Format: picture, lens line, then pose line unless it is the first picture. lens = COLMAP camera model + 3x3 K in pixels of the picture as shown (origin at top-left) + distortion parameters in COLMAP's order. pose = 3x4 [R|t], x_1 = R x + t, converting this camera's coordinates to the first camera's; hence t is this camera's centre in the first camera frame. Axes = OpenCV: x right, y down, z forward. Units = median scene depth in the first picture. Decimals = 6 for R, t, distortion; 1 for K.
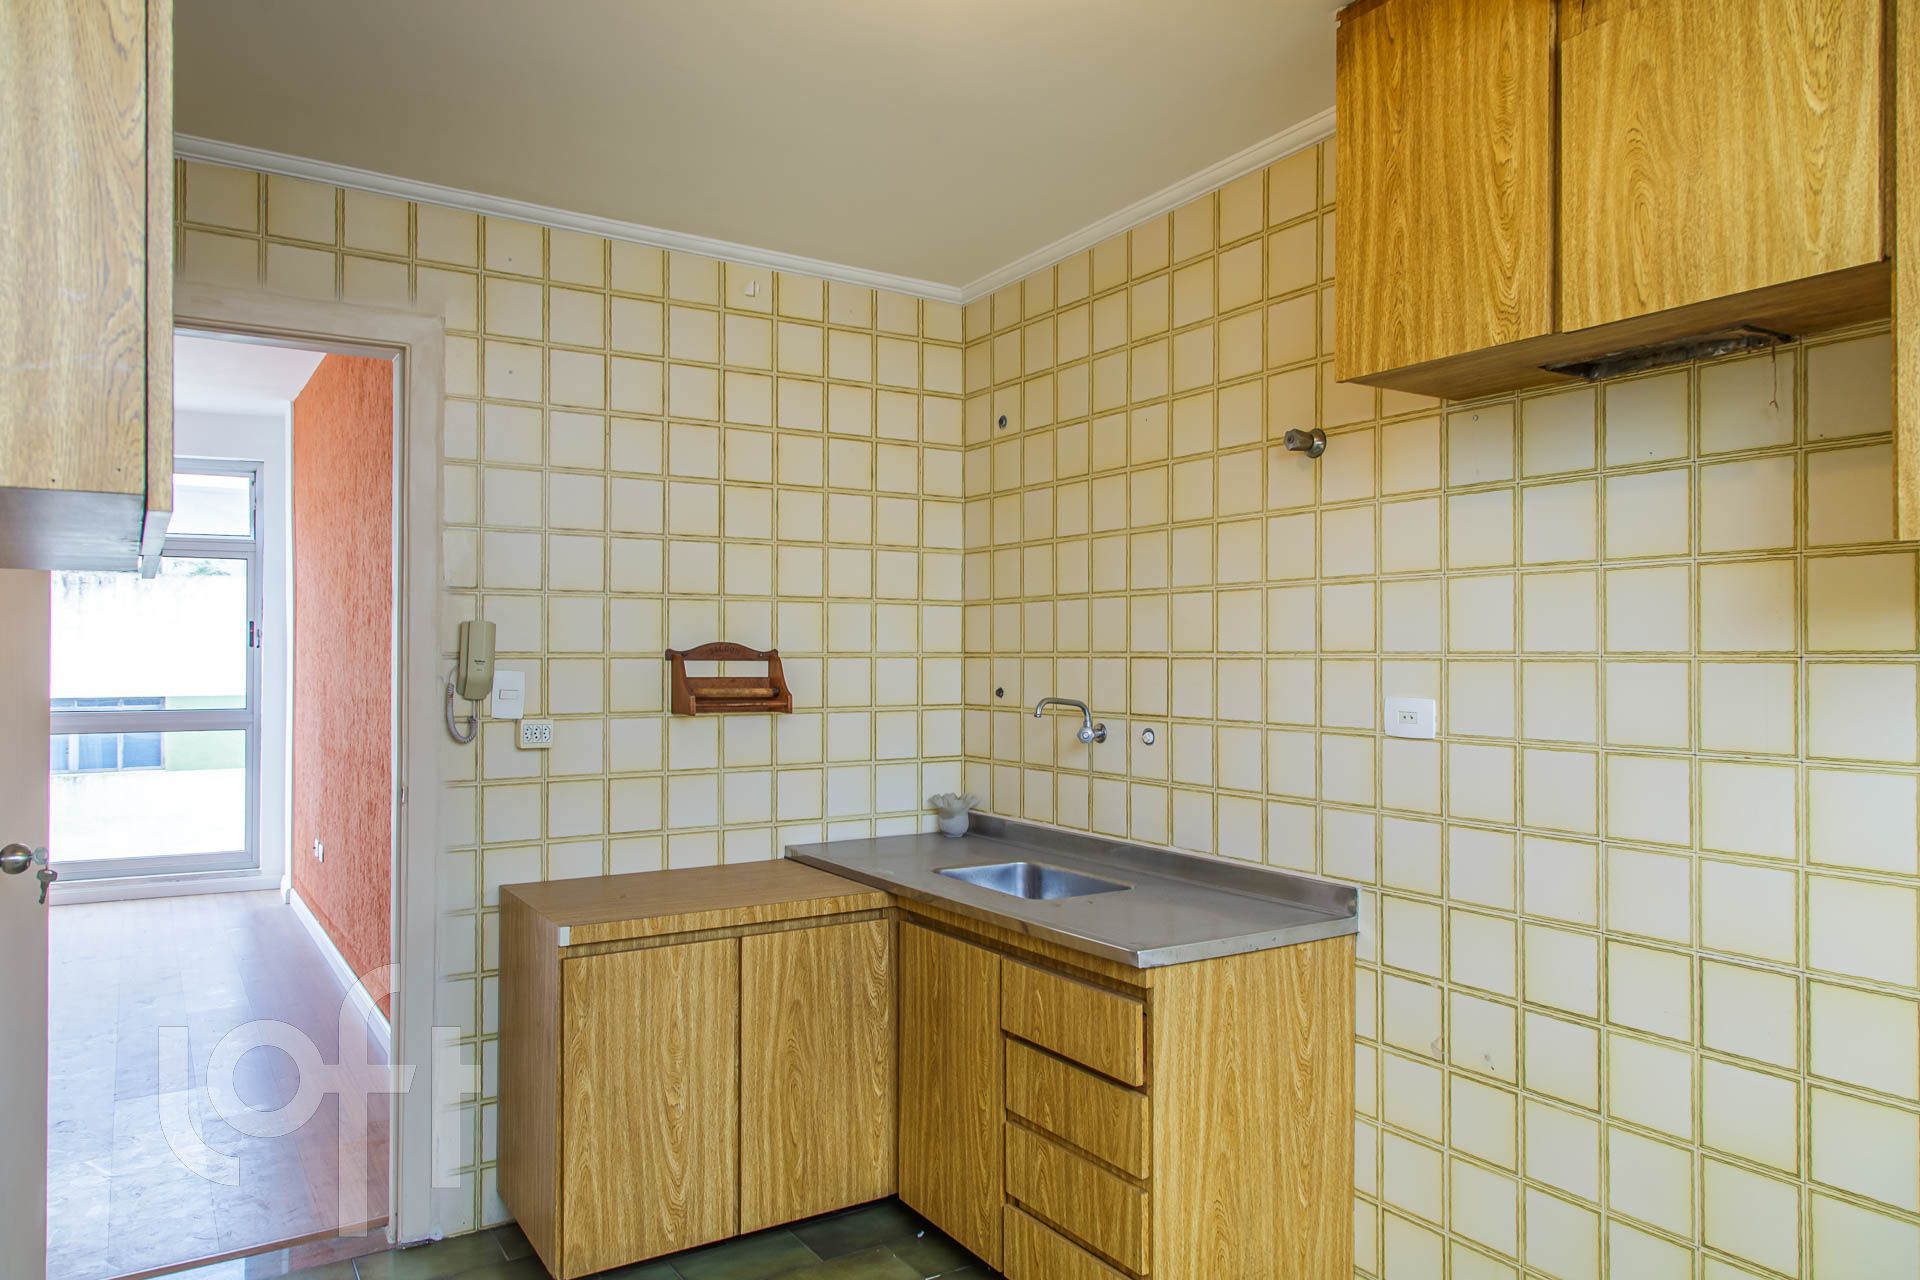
lens RADIAL K [[1286.0, 0, 957.2], [0, 1286.0, 648.2], [0, 0, 1]] dist [0.008892, 0.000348]
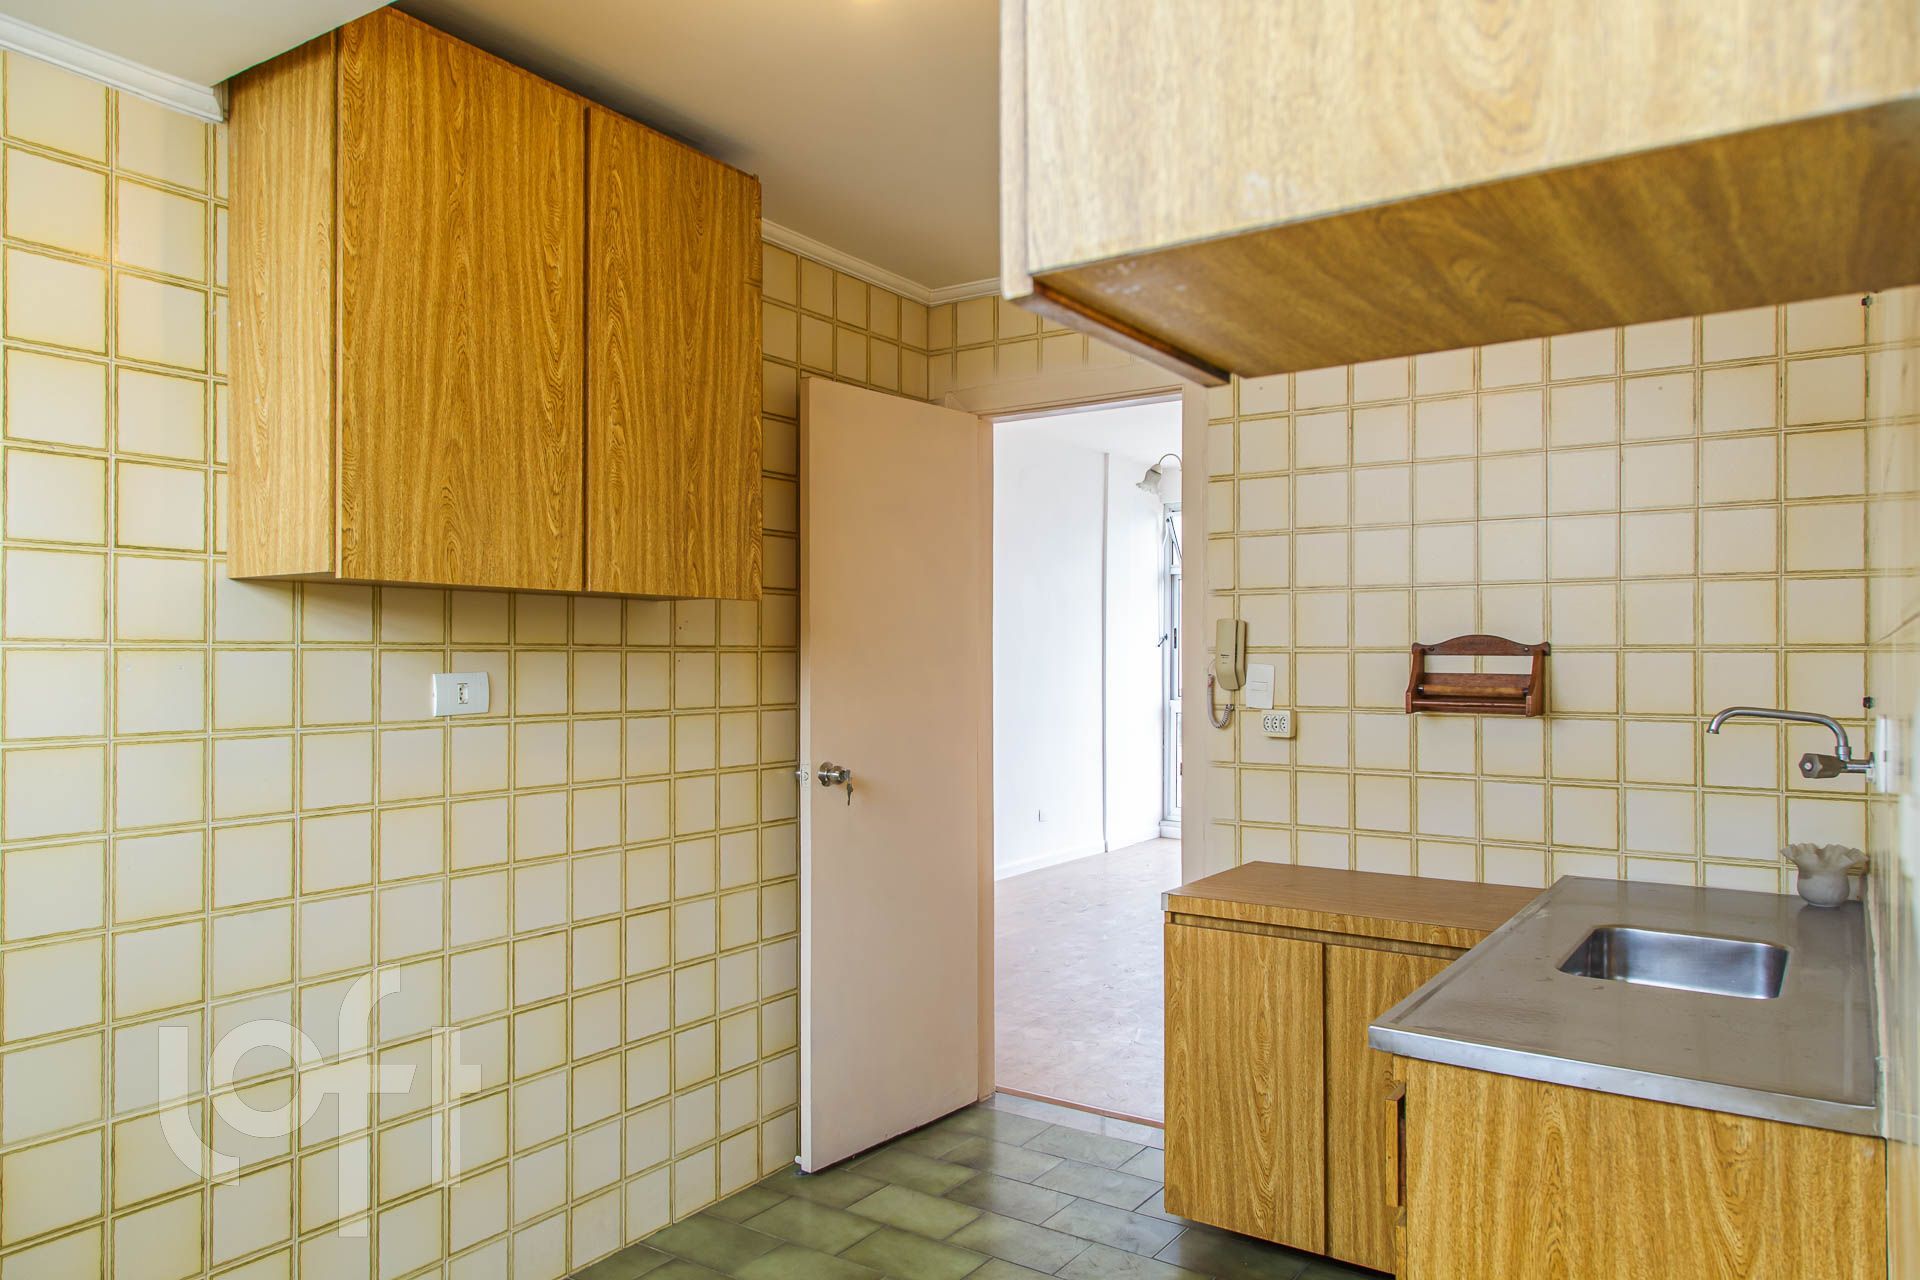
lens RADIAL K [[1286.0, 0, 957.2], [0, 1286.0, 648.2], [0, 0, 1]] dist [0.008892, 0.000348]
pose [[0.390098, -0.007169, -0.920745, 0.561951], [0.003887, 0.999974, -0.006139, 0.009866], [0.920765, -0.001184, 0.390116, 0.350591]]
